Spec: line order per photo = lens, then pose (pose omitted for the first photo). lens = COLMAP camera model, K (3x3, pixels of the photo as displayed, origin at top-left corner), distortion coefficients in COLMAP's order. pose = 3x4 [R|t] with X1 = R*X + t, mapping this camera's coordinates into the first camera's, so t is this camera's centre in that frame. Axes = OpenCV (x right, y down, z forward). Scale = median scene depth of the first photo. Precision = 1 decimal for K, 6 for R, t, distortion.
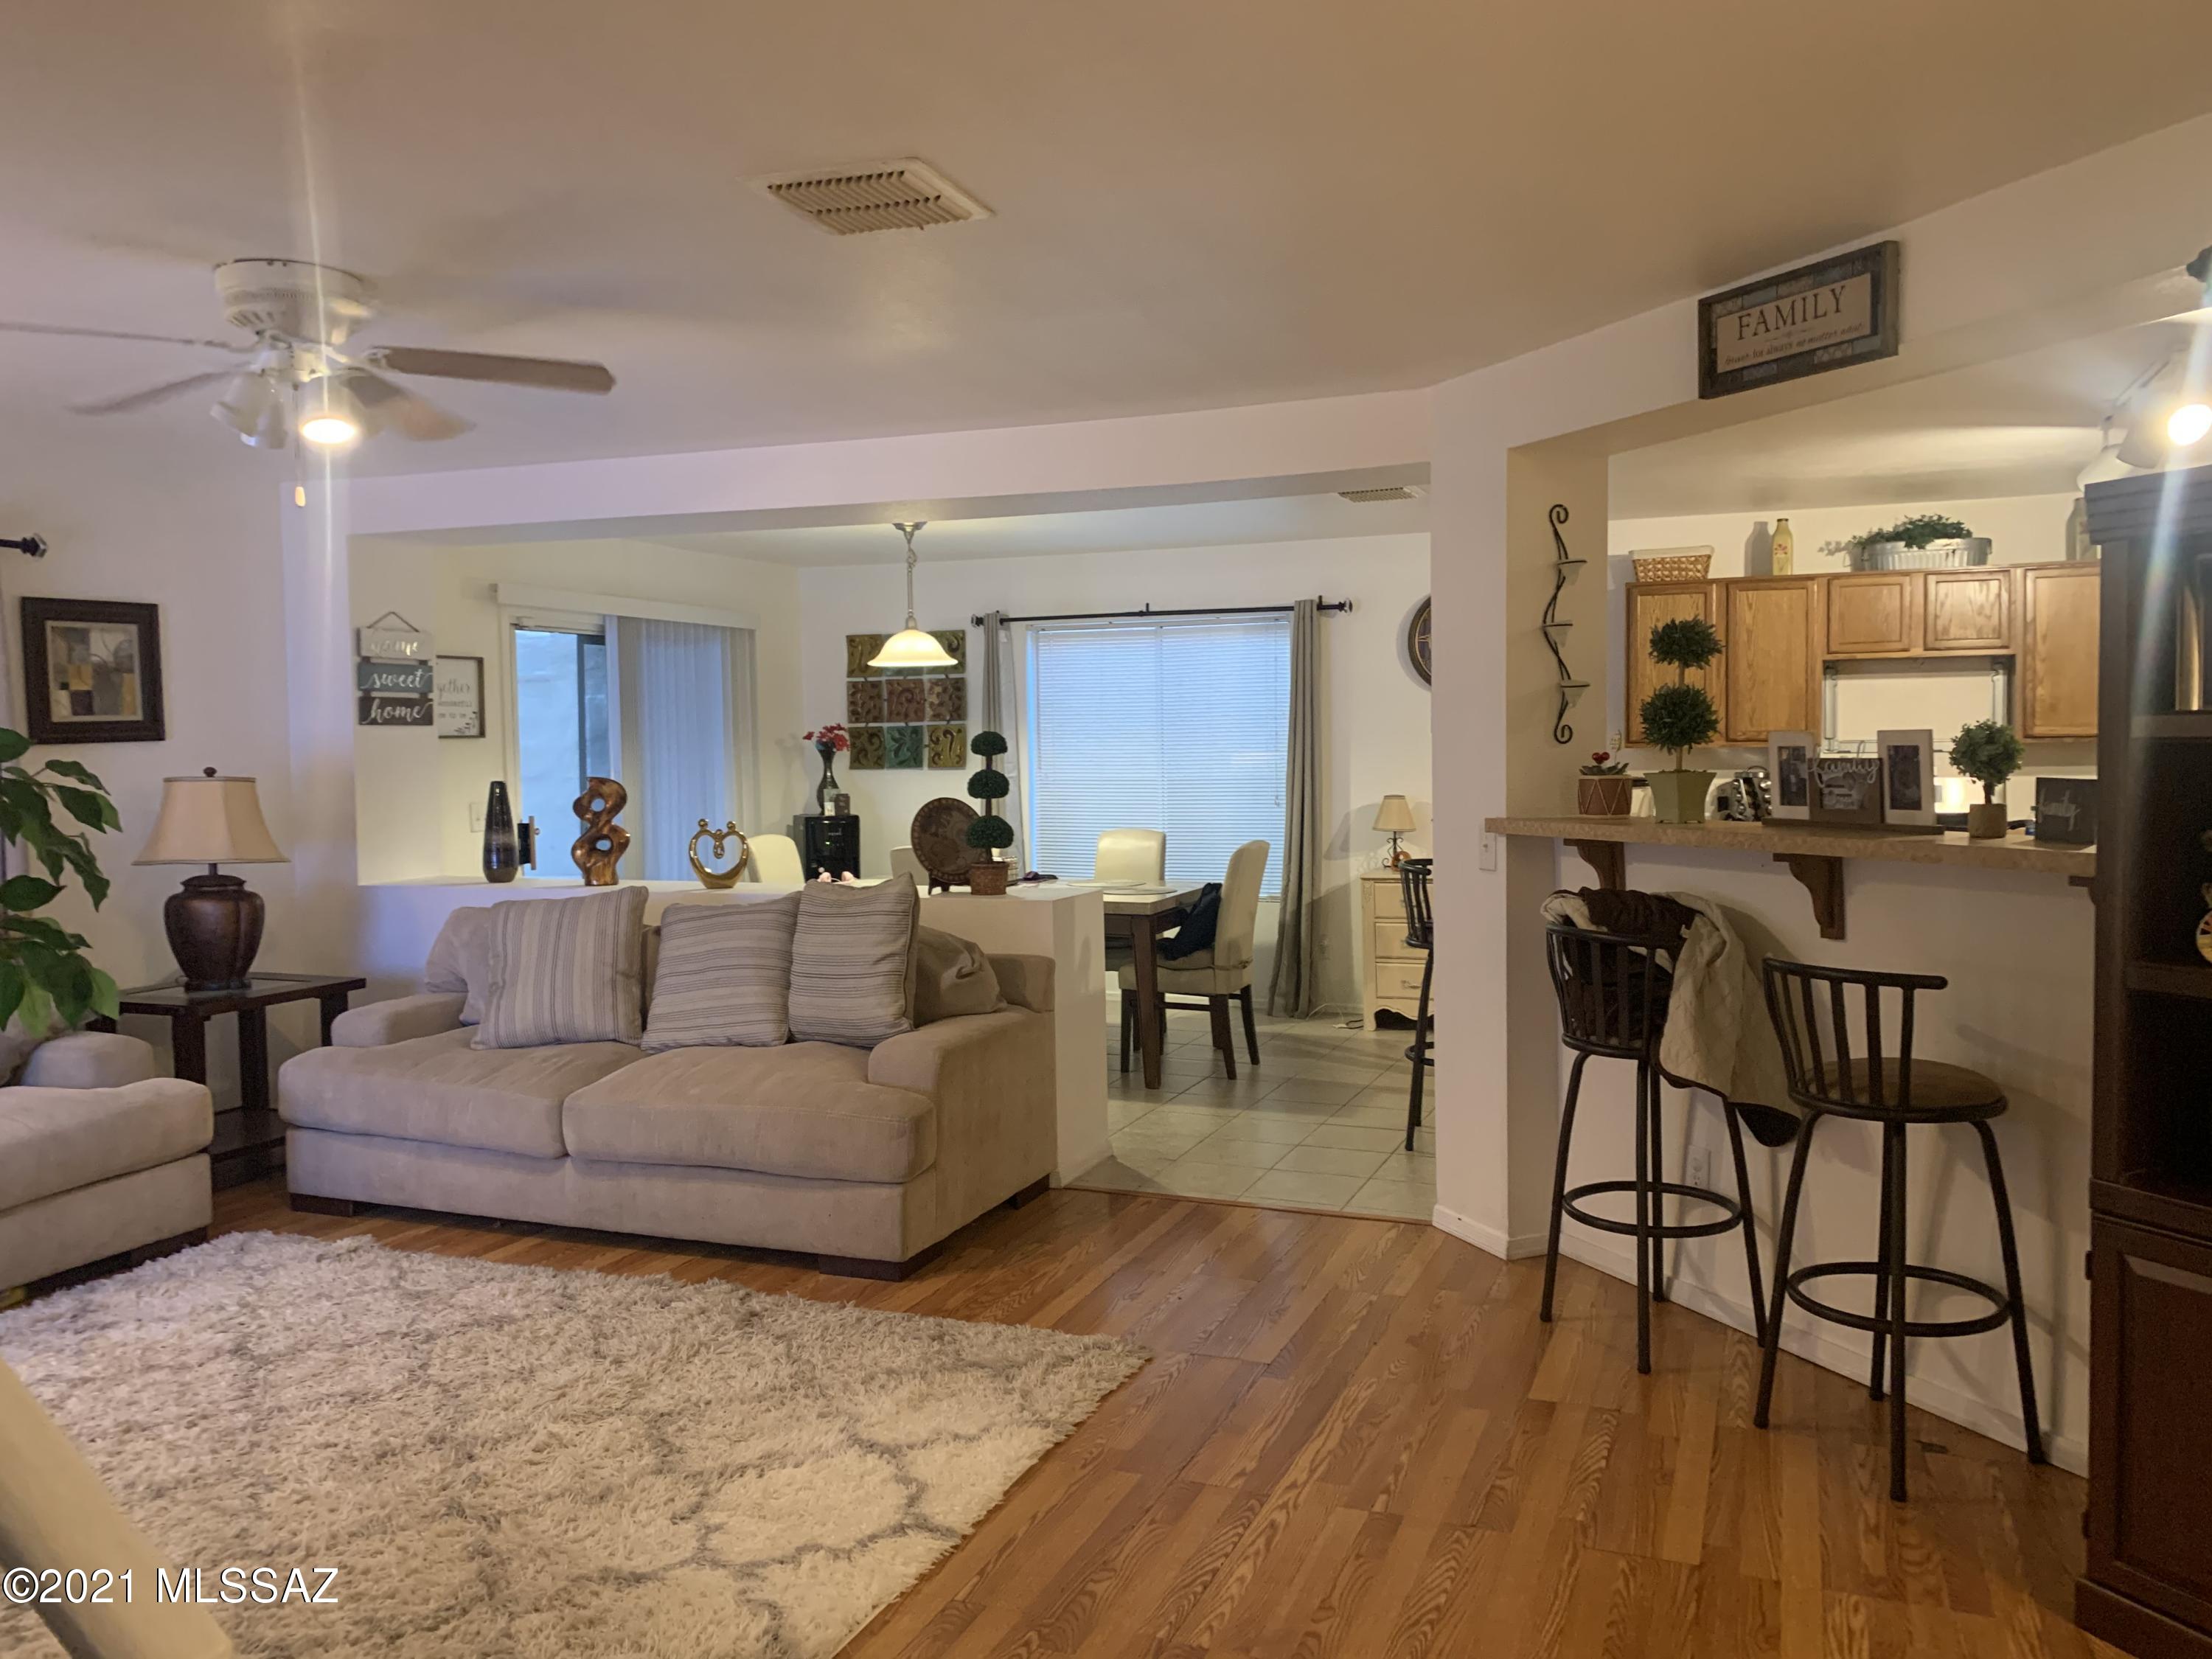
lens RADIAL K [[1681.7, 0, 1117.6], [0, 1681.7, 813.5], [0, 0, 1]] dist [0.065686, -0.091166]
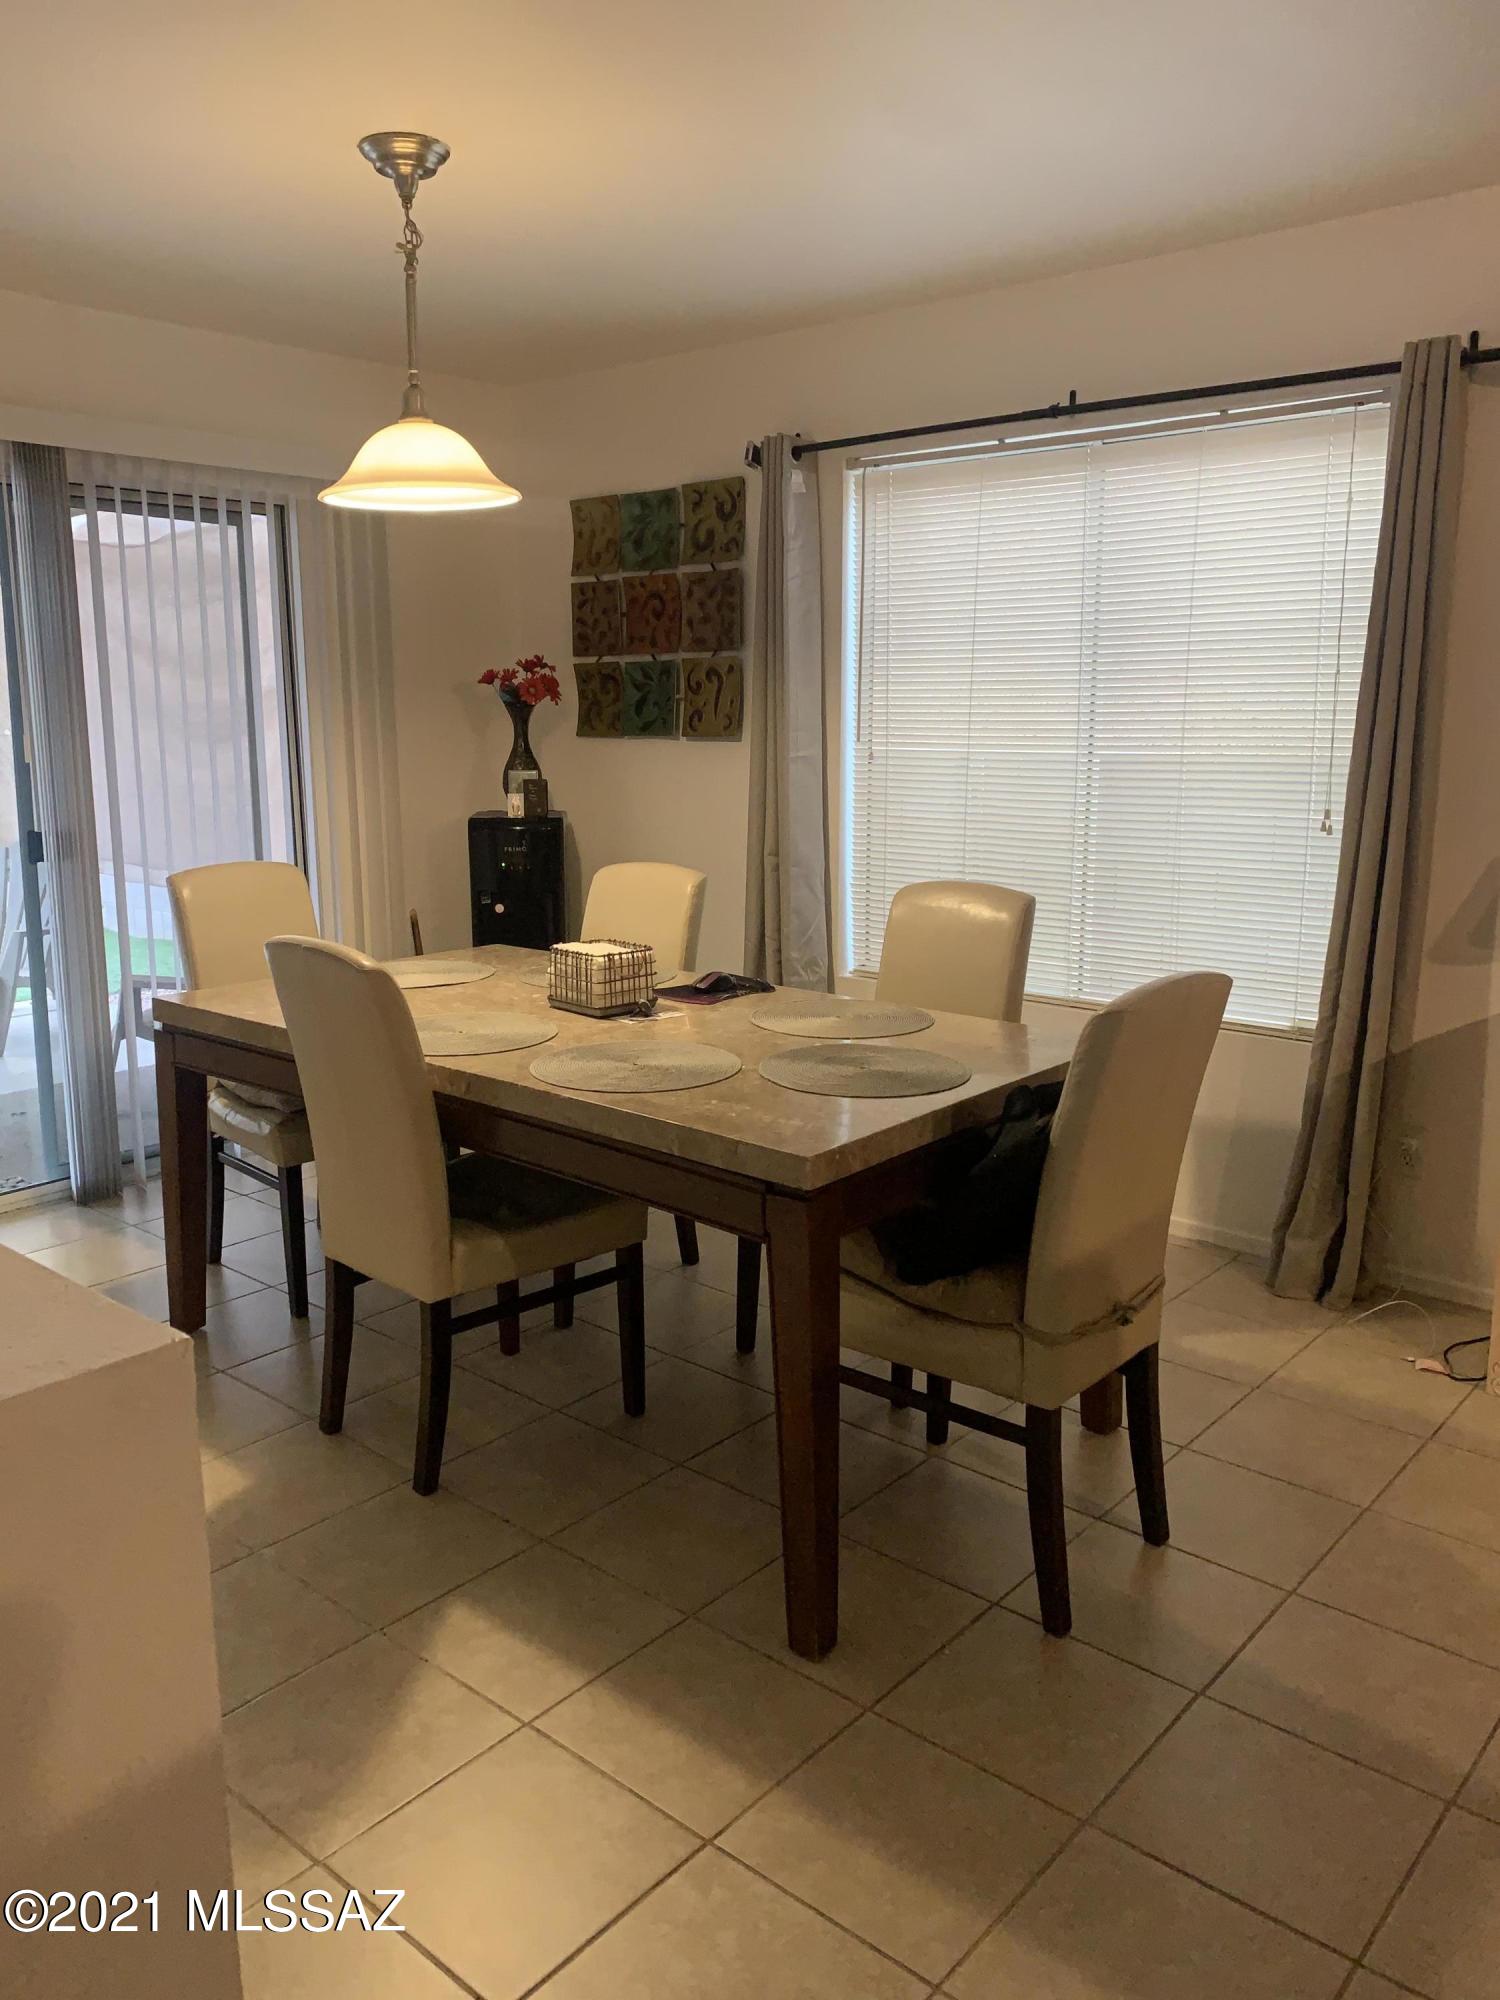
lens RADIAL K [[1520.6, 0, 732.9], [0, 1520.6, 993.4], [0, 0, 1]] dist [0.065686, -0.091166]
pose [[0.943280, 0.071339, -0.324243, 0.096265], [-0.021548, 0.987737, 0.154631, -0.027346], [0.331298, -0.138873, 0.933250, 0.661668]]
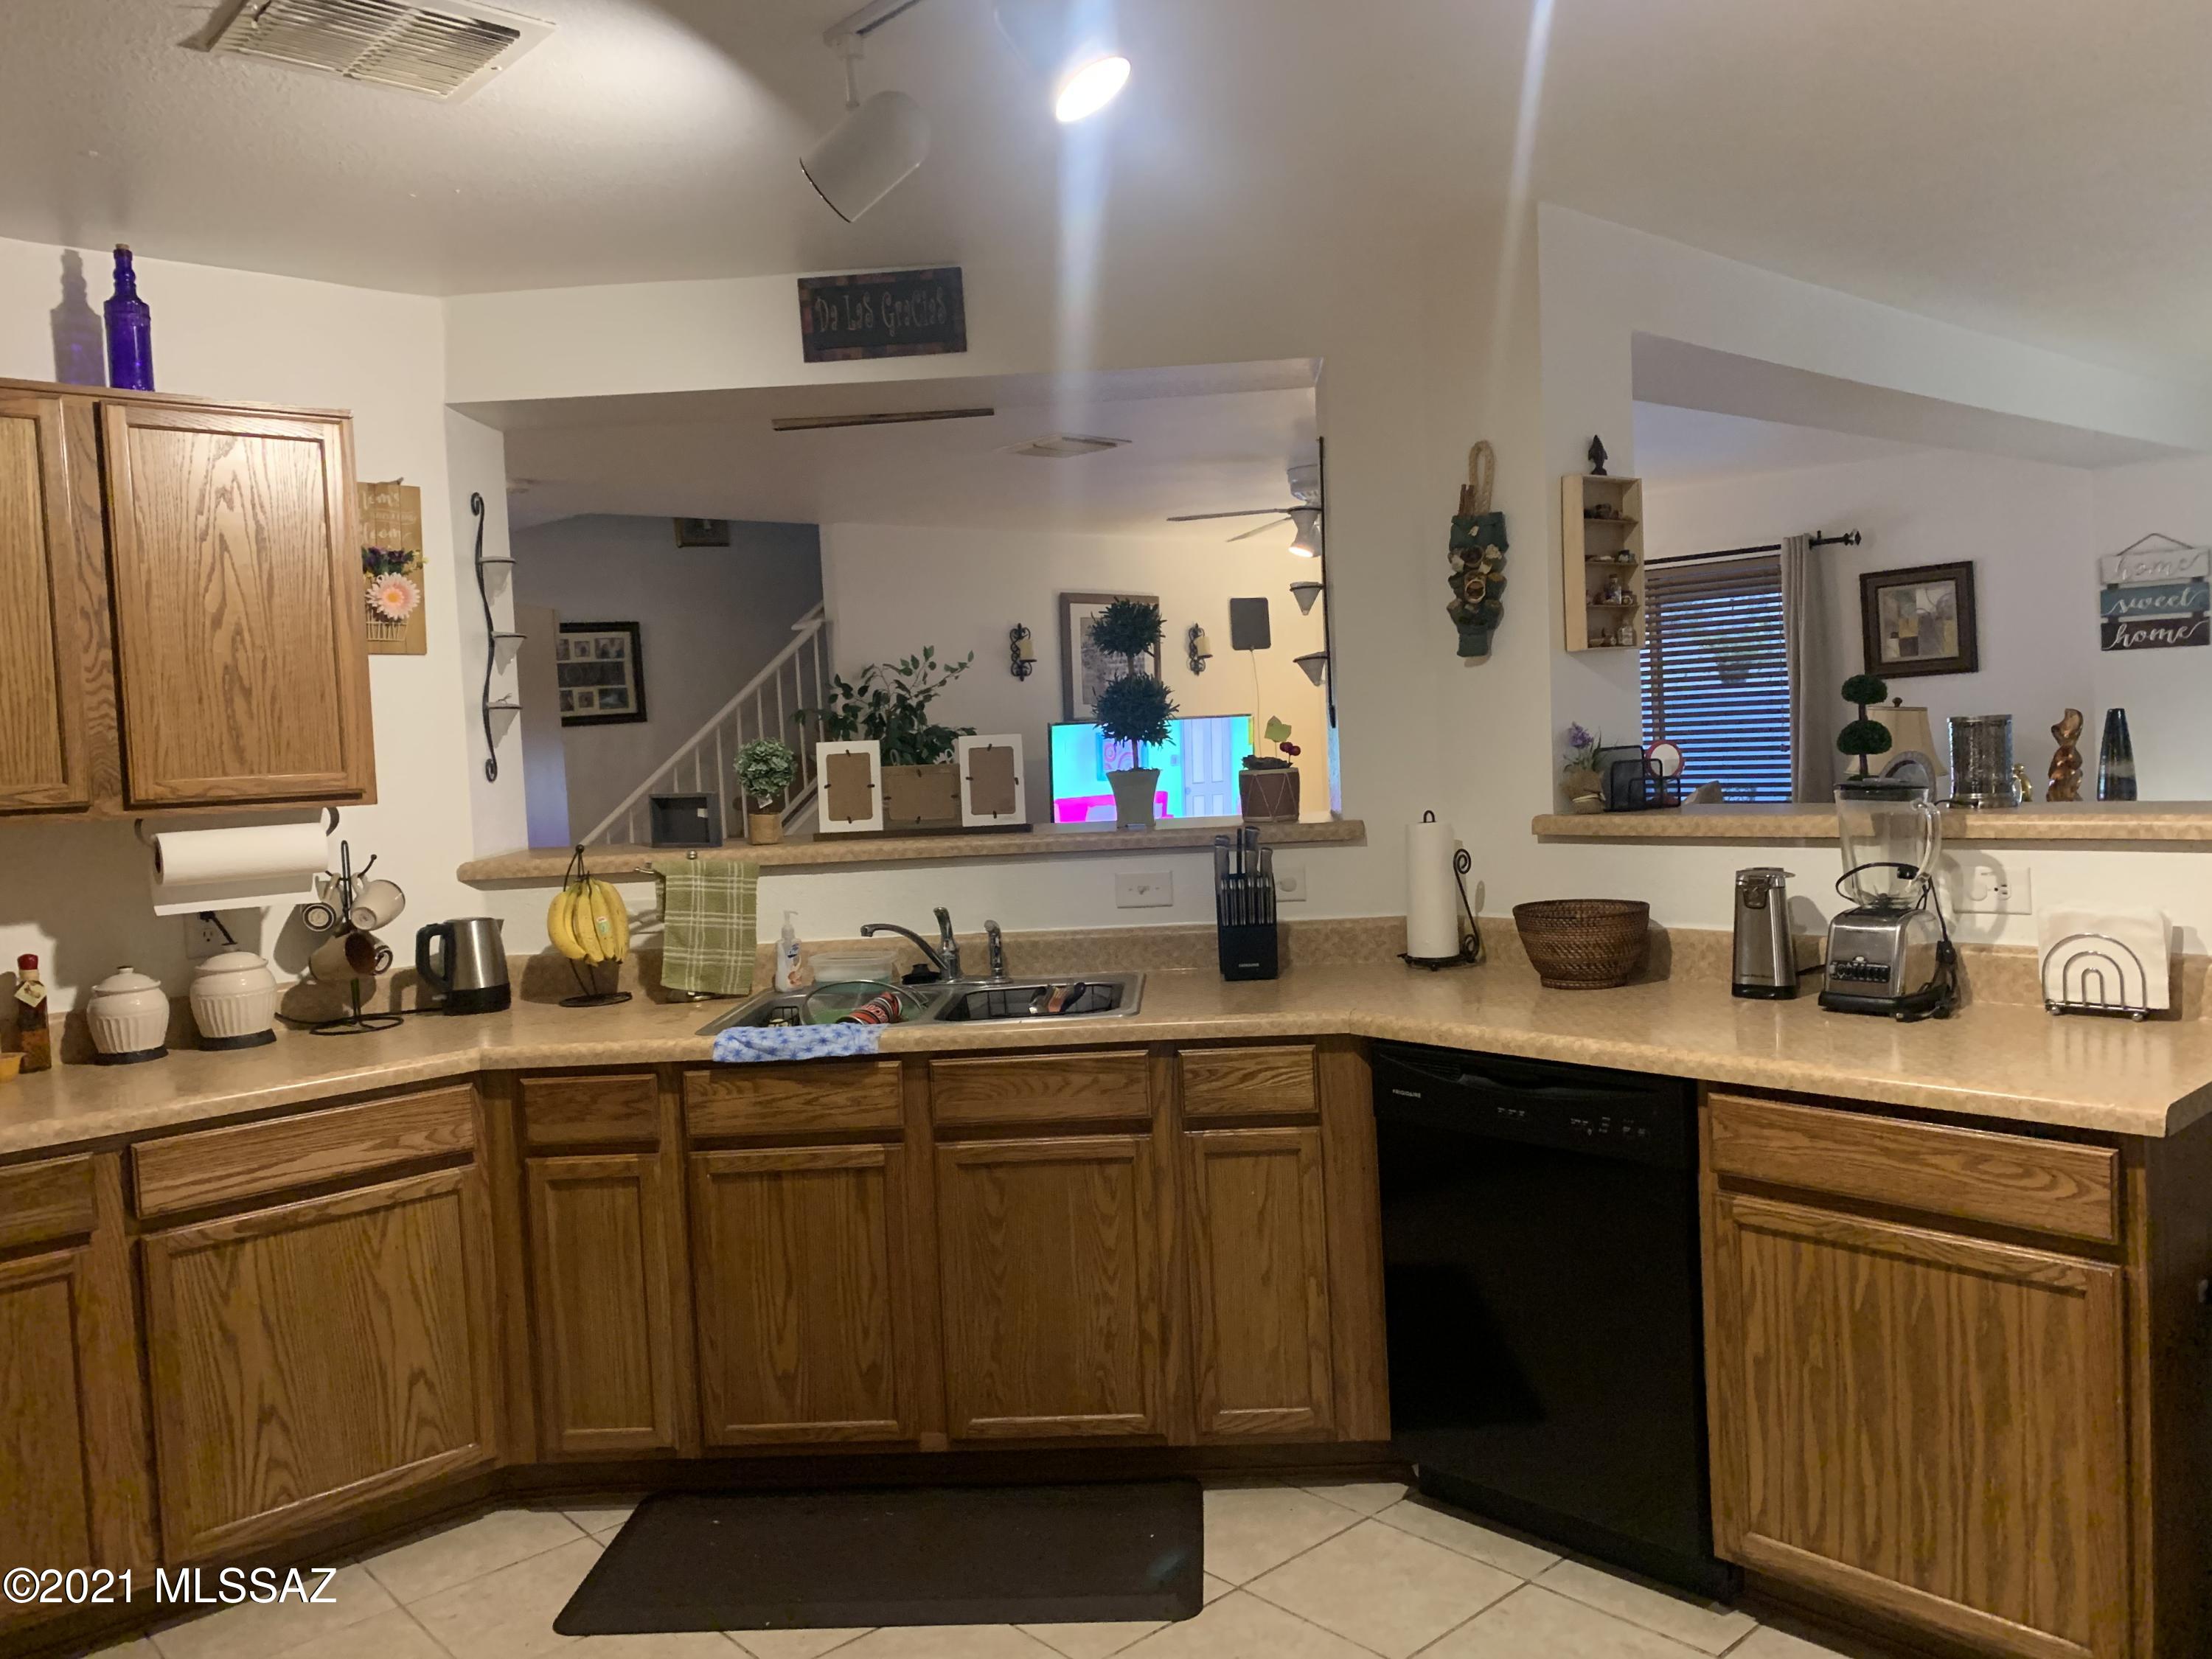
lens RADIAL K [[1681.7, 0, 1124.3], [0, 1681.7, 825.7], [0, 0, 1]] dist [0.065686, -0.091166]
pose [[-0.434154, 0.088774, -0.896454, 0.661622], [0.018280, 0.995796, 0.089759, -0.043902], [0.900653, 0.022582, -0.433951, 0.800680]]
